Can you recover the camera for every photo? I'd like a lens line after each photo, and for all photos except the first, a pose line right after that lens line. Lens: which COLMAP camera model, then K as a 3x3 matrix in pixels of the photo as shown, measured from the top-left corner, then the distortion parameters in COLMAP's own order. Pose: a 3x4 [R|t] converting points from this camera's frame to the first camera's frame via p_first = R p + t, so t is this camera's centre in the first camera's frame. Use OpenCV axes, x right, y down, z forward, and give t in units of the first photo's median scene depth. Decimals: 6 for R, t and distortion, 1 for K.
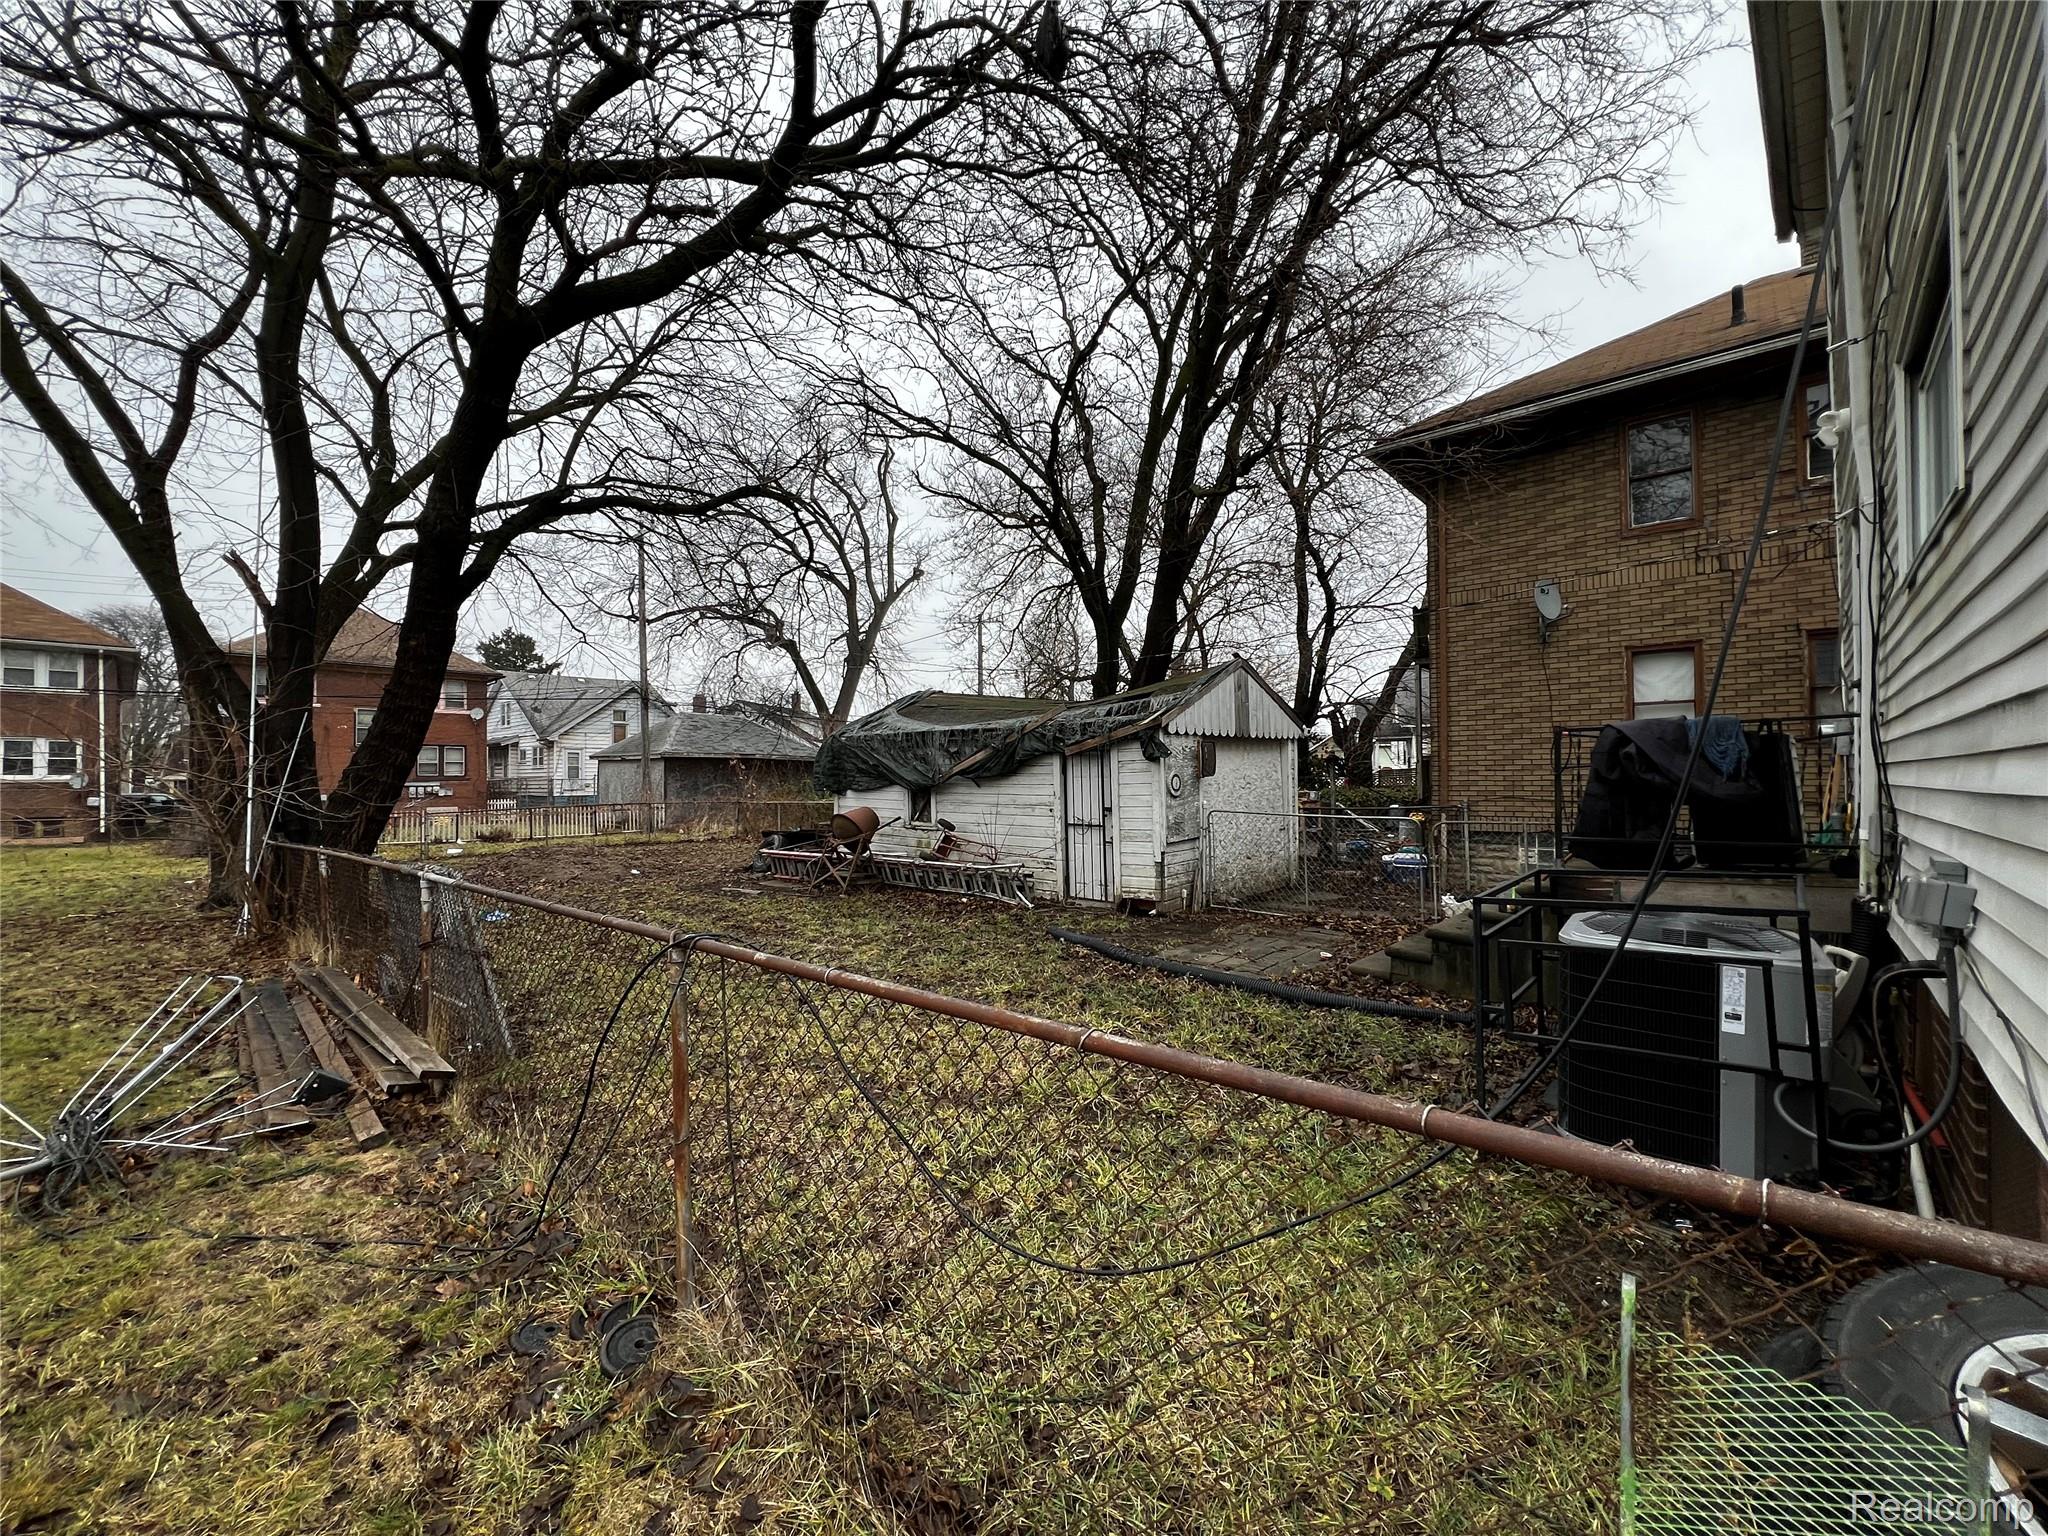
lens RADIAL K [[819.0, 0, 1021.6], [0, 819.0, 766.5], [0, 0, 1]] dist [-0.001104, -0.000224]
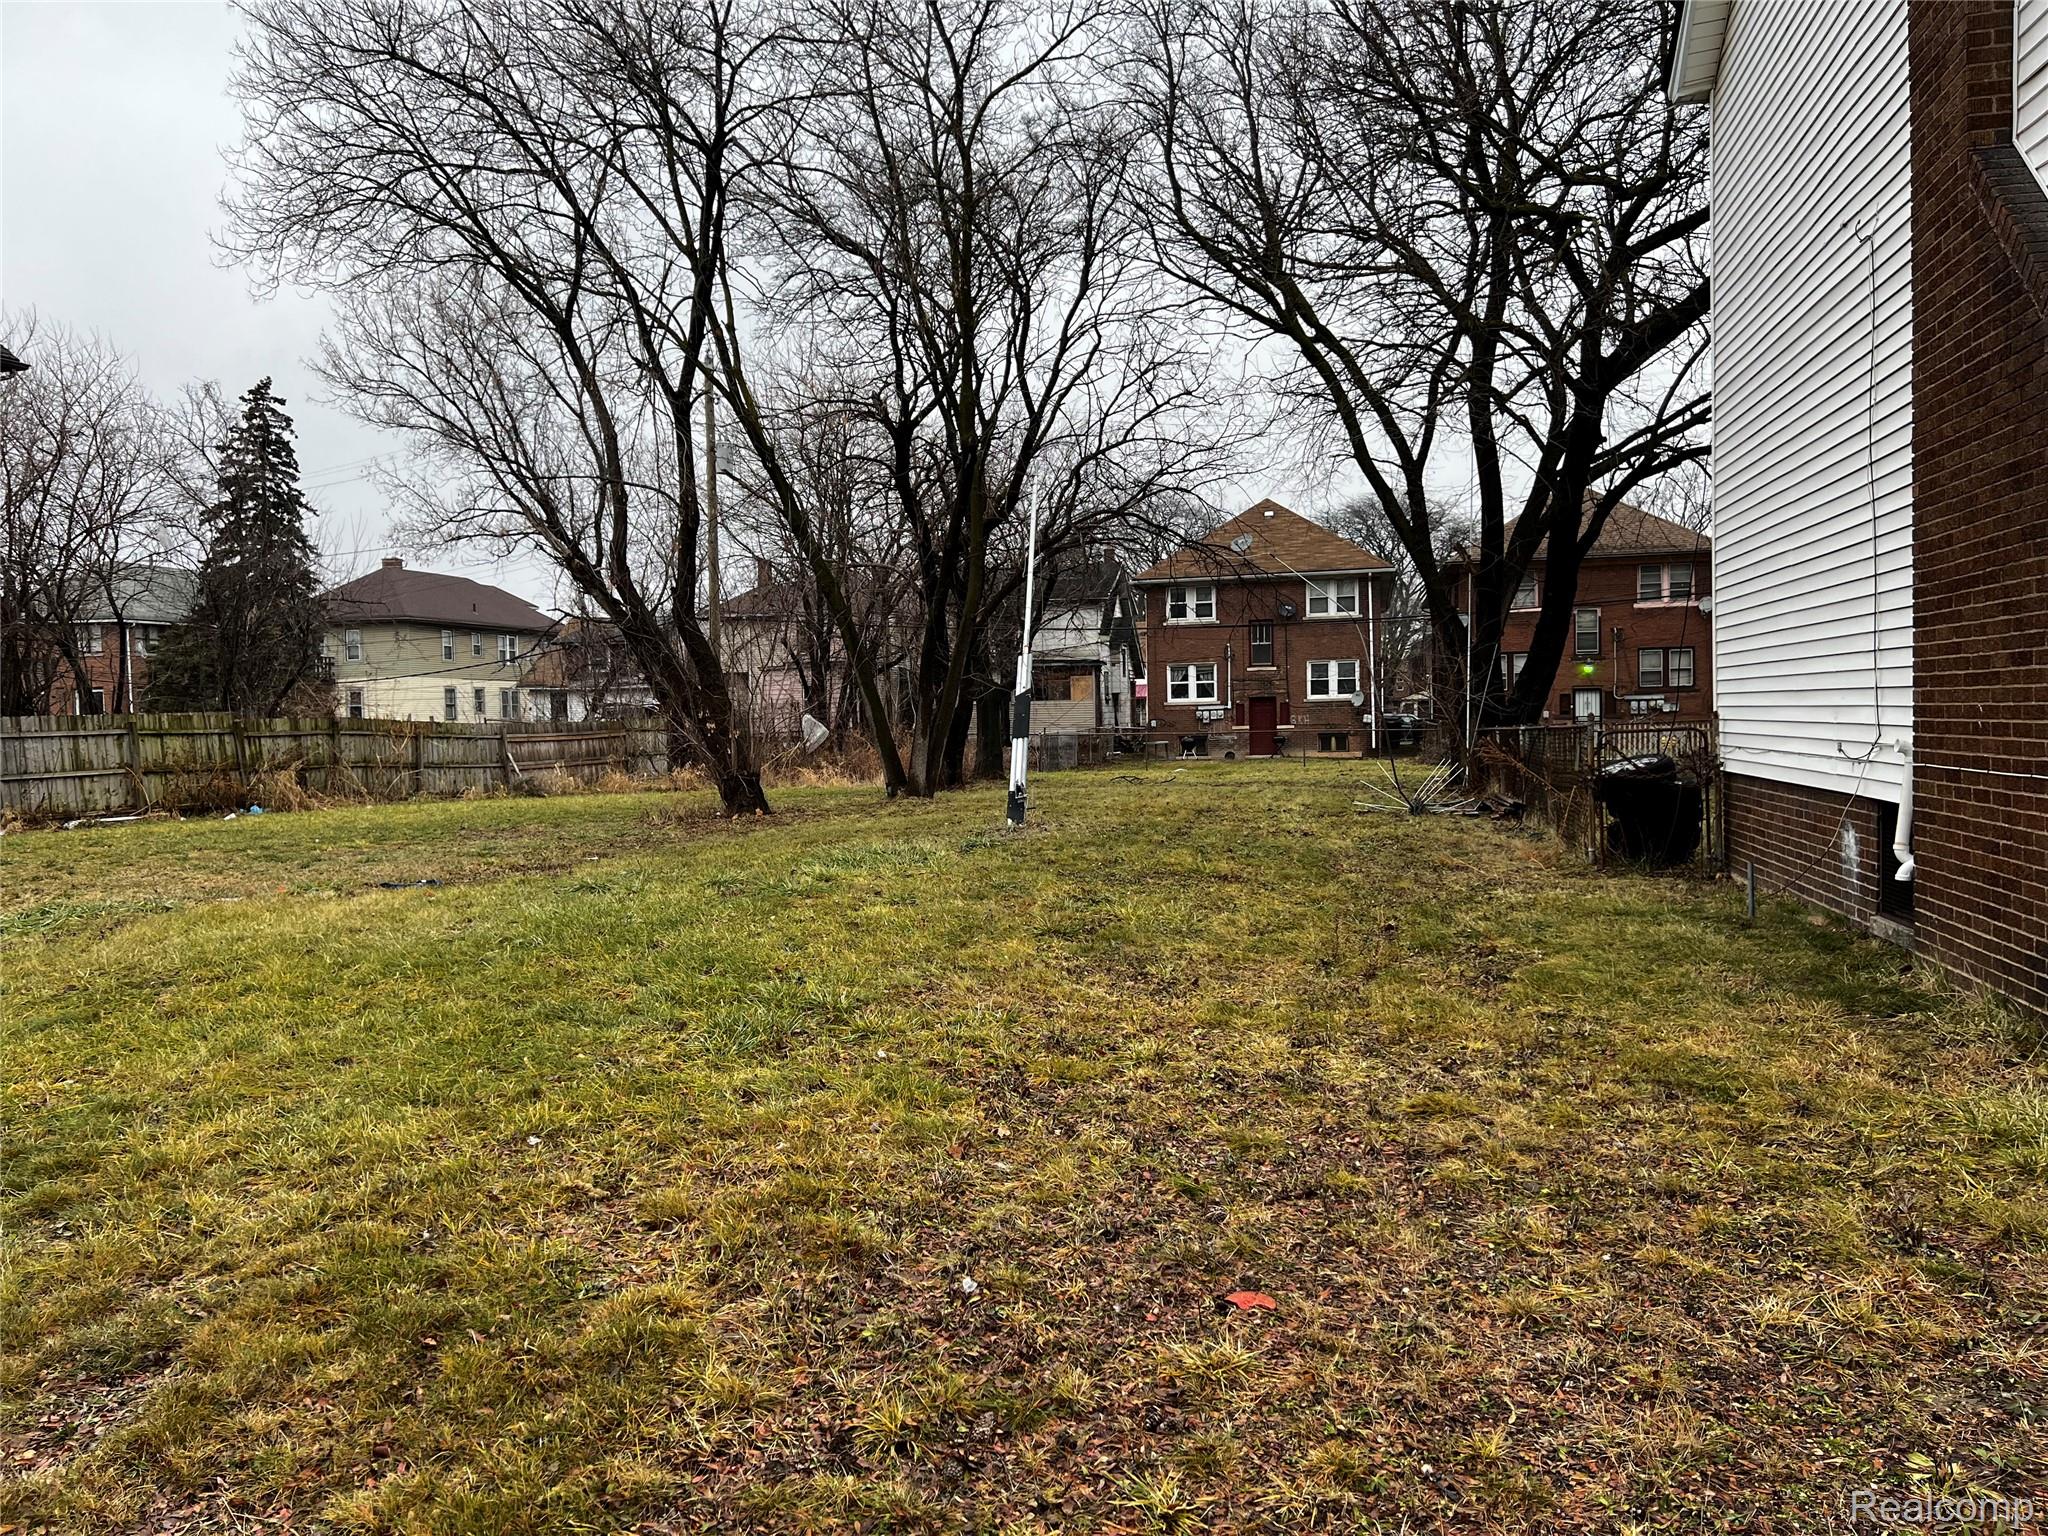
lens RADIAL K [[1539.7, 0, 1011.9], [0, 1539.7, 773.5], [0, 0, 1]] dist [0.062095, -0.066082]
pose [[0.491284, 0.026775, -0.870588, 0.256667], [0.032932, 0.998242, 0.049285, 0.000267], [0.870376, -0.052884, 0.489539, -0.258437]]
